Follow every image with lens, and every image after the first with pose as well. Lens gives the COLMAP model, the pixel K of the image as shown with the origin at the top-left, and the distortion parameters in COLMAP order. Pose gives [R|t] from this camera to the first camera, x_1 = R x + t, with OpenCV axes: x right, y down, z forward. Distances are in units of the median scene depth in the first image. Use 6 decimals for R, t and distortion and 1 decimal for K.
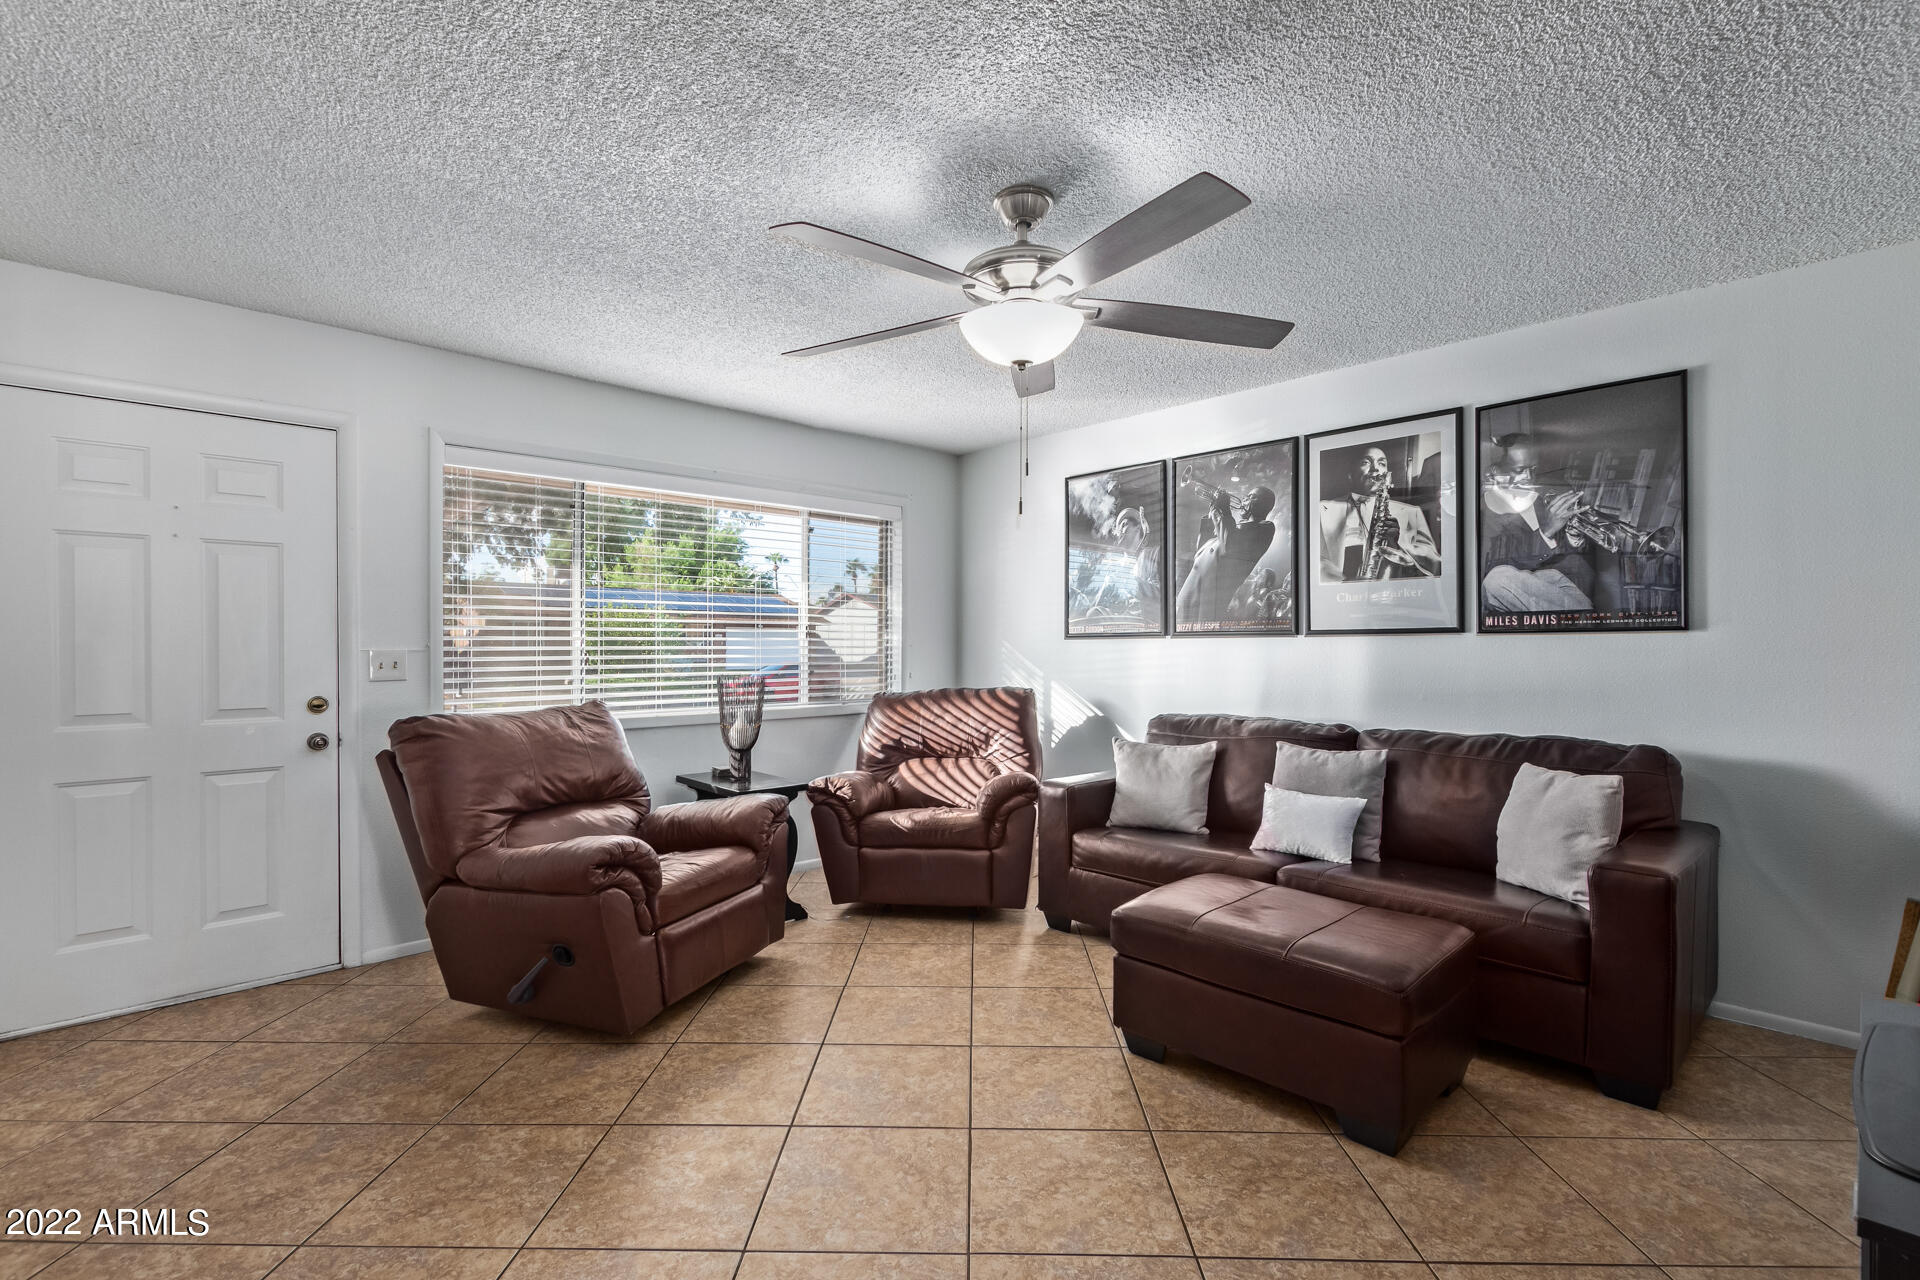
lens RADIAL K [[849.1, 0, 960.0], [0, 849.1, 640.0], [0, 0, 1]] dist [-0.000184, 0.000048]
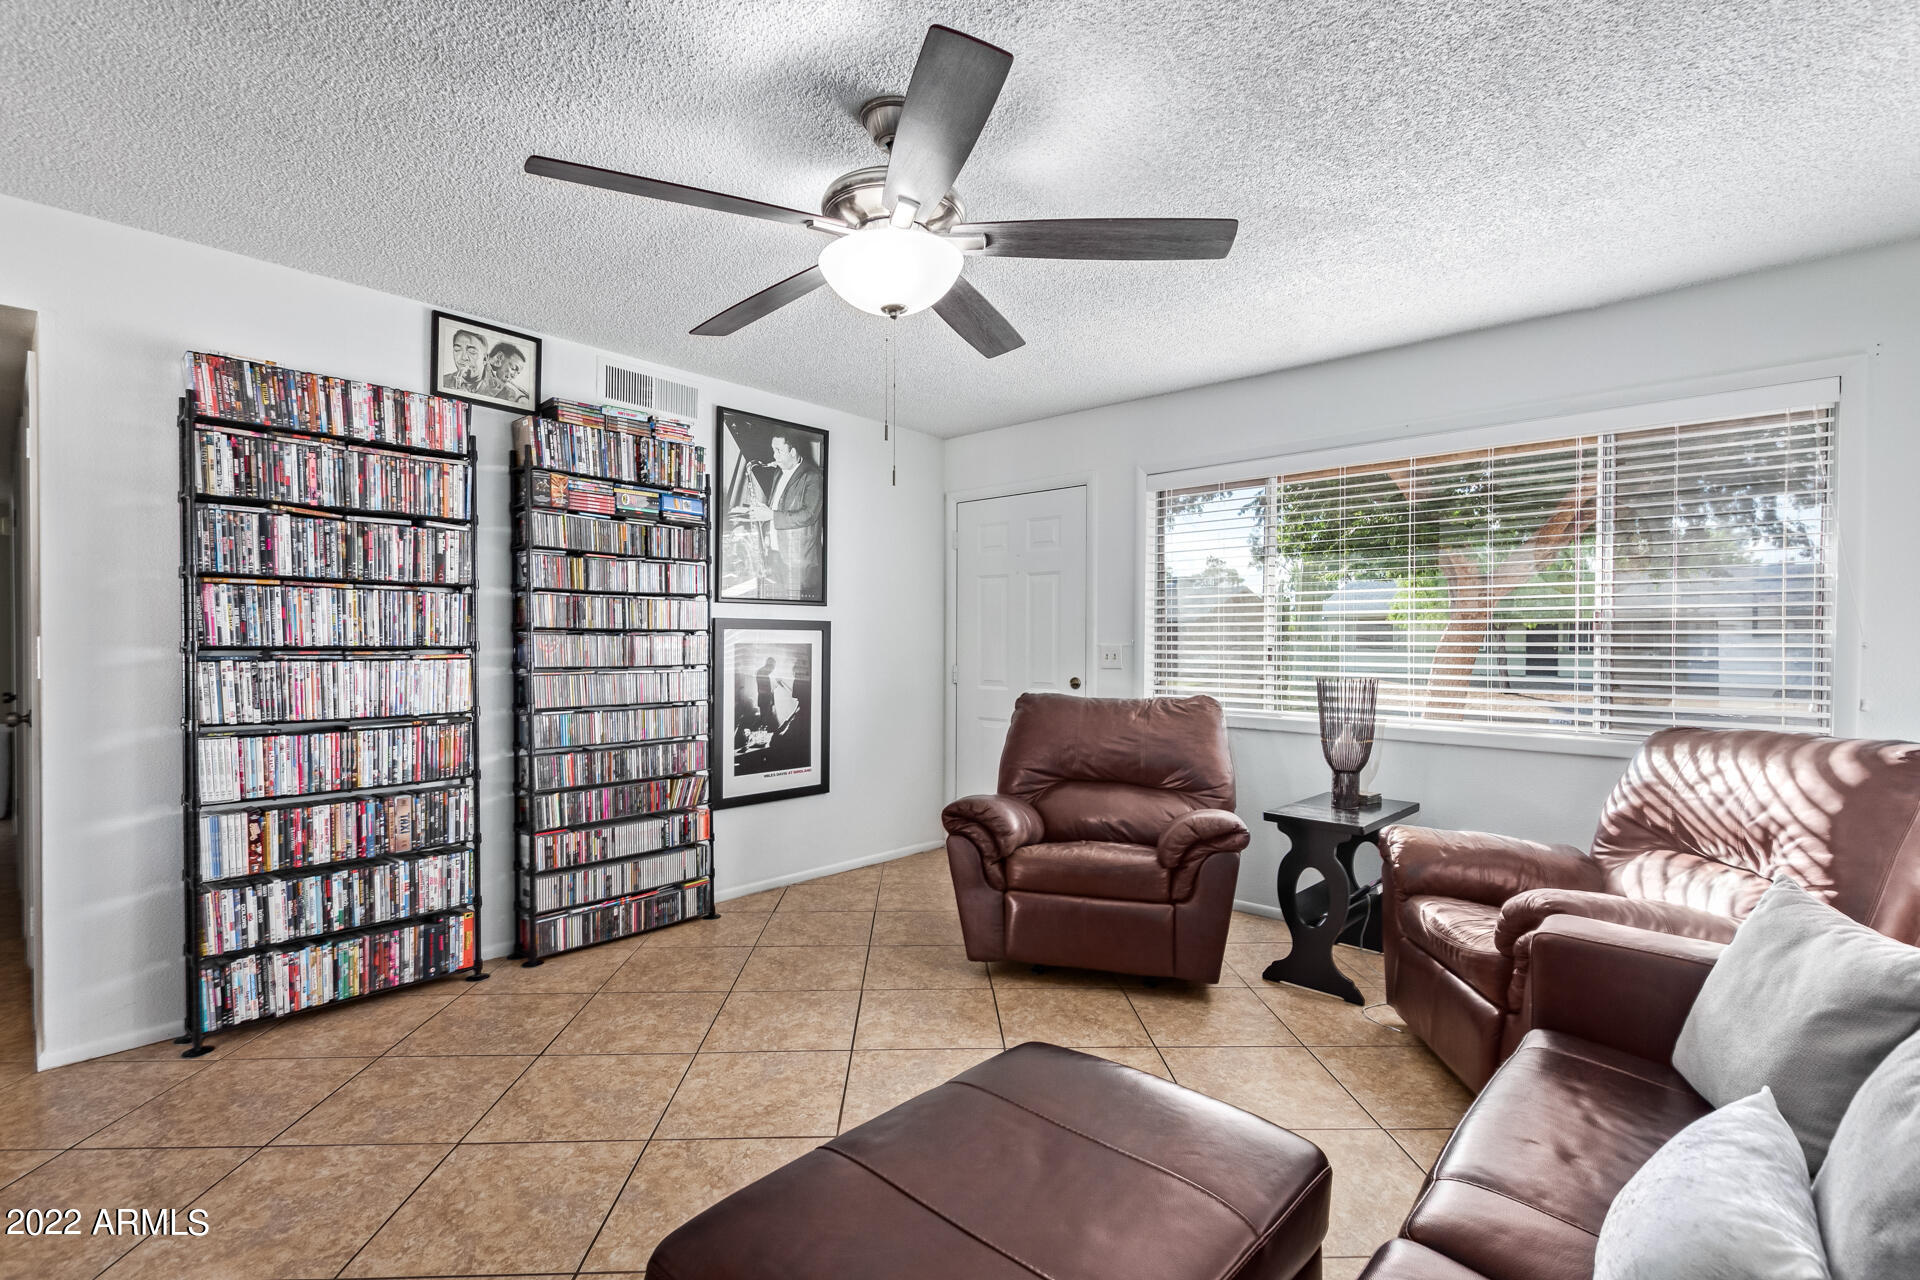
lens RADIAL K [[878.8, 0, 956.4], [0, 878.8, 644.9], [0, 0, 1]] dist [0.000851, 0.000694]
pose [[0.071874, 0.005708, -0.997397, 0.558647], [0.000086, 0.999984, 0.005729, 0.006049], [0.997414, -0.000498, 0.071873, 0.586350]]
